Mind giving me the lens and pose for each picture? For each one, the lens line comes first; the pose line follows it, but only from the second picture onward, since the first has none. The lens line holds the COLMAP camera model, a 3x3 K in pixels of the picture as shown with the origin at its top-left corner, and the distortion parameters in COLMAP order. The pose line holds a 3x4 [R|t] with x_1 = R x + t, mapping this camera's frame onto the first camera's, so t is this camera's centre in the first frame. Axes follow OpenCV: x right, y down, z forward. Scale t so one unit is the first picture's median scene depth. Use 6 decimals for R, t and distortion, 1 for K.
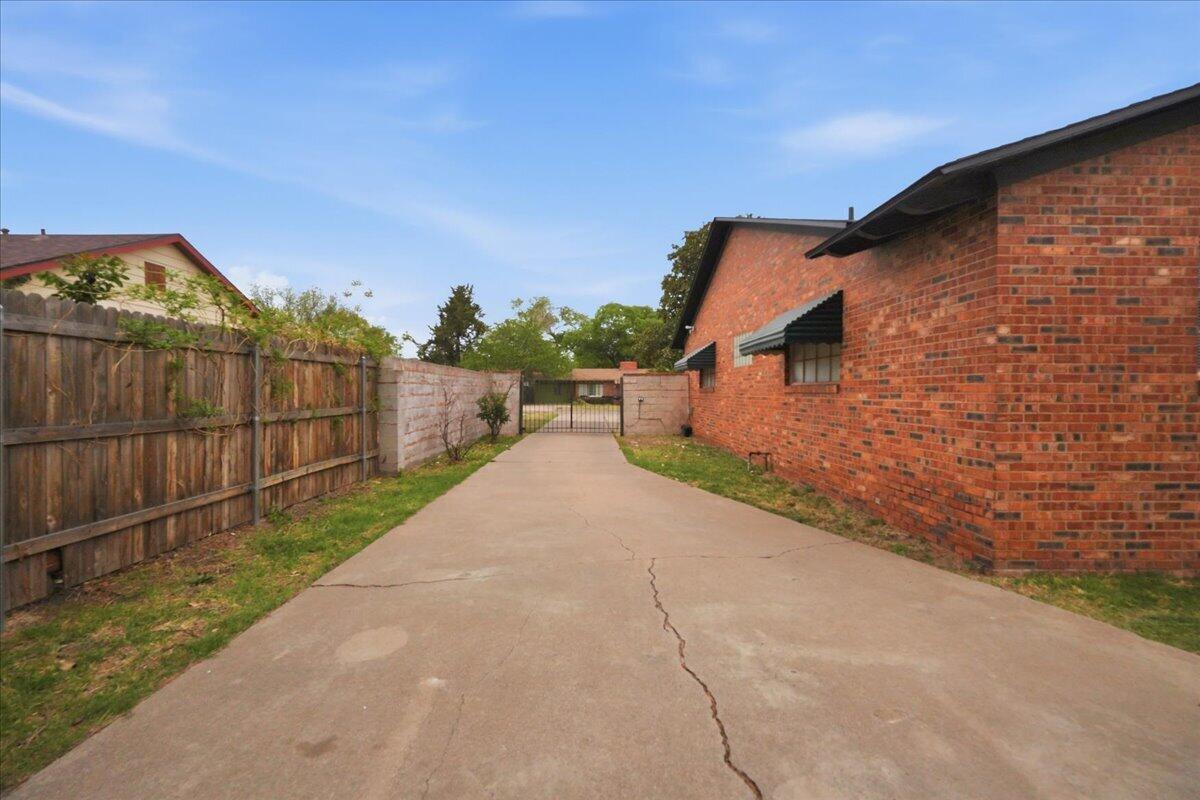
lens RADIAL K [[540.4, 0, 599.7], [0, 540.4, 395.0], [0, 0, 1]] dist [-0.009799, -0.000146]
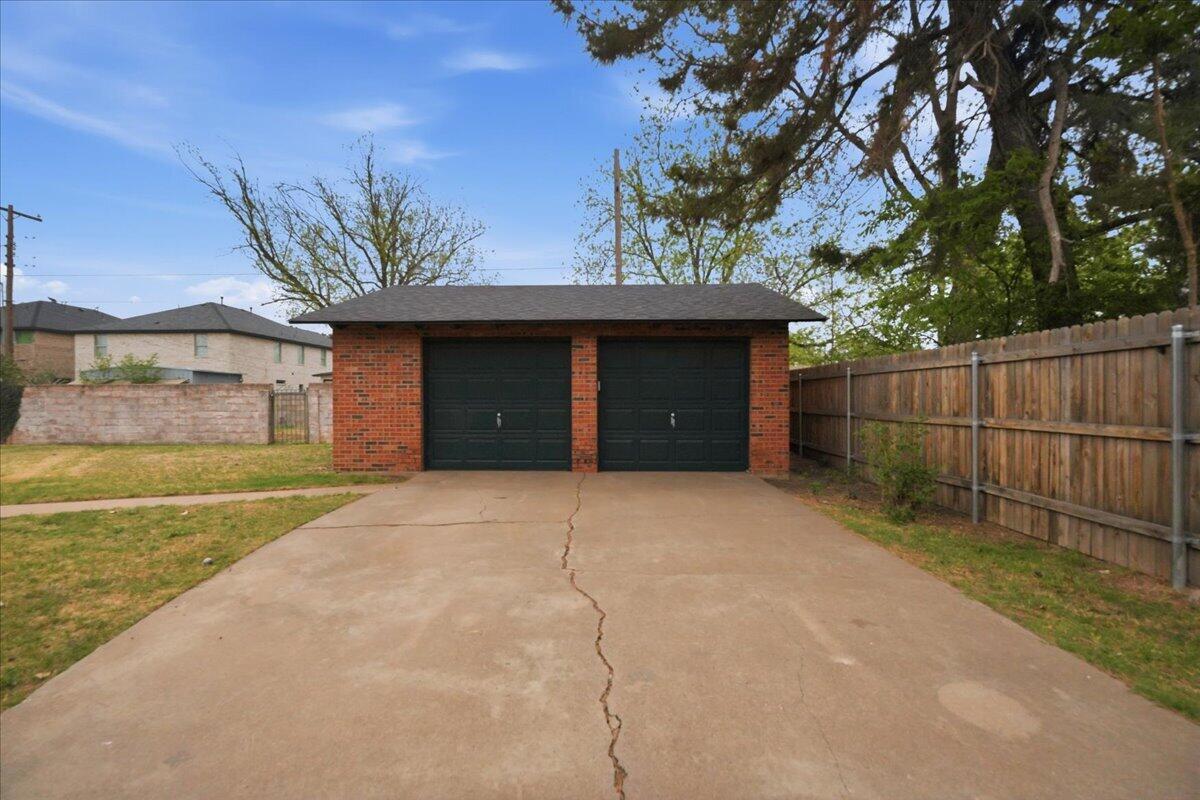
lens RADIAL K [[540.4, 0, 600.7], [0, 540.4, 397.6], [0, 0, 1]] dist [-0.009799, -0.000146]
pose [[-0.999353, -0.002148, 0.035908, 0.139260], [-0.002076, 0.999996, 0.002029, -0.004226], [-0.035912, 0.001953, -0.999353, 1.970571]]
